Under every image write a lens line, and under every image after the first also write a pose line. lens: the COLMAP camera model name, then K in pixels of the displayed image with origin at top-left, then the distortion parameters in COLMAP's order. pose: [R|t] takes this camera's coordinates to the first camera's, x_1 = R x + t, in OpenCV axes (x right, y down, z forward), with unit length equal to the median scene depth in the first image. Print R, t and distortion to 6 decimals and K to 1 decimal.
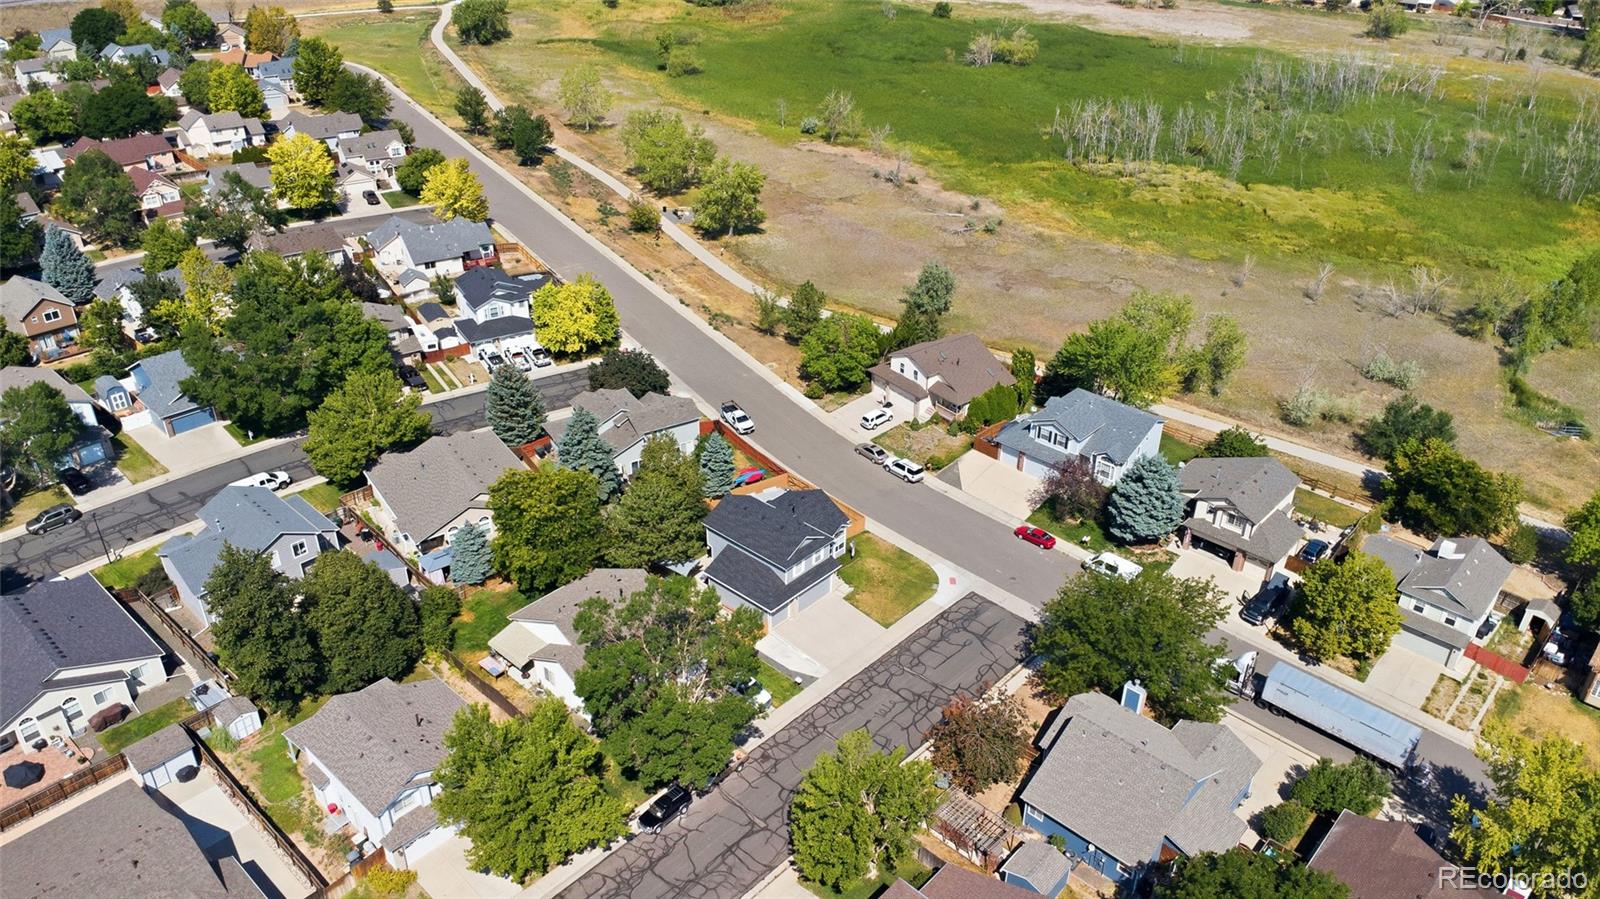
lens RADIAL K [[1170.2, 0, 804.5], [0, 1170.2, 445.8], [0, 0, 1]] dist [0.059562, -0.077611]
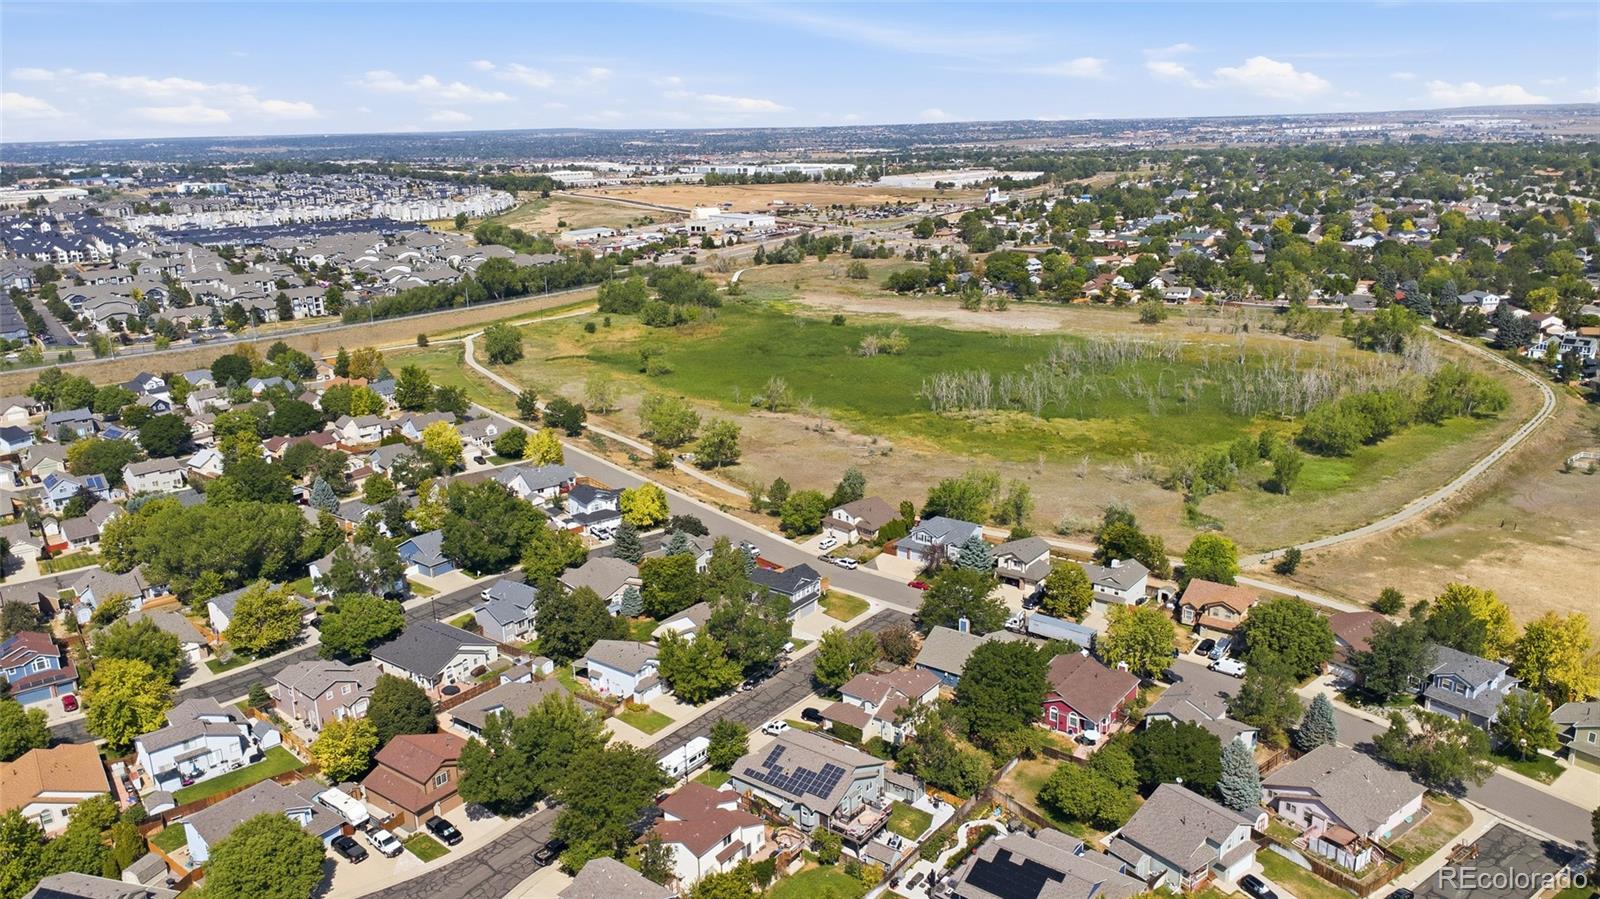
lens RADIAL K [[1170.2, 0, 804.5], [0, 1170.2, 445.8], [0, 0, 1]] dist [0.059562, -0.077611]
pose [[0.994926, -0.063913, 0.077705, -0.073653], [0.080982, 0.967013, -0.241513, 0.187253], [-0.059706, 0.246580, 0.967281, -0.540691]]
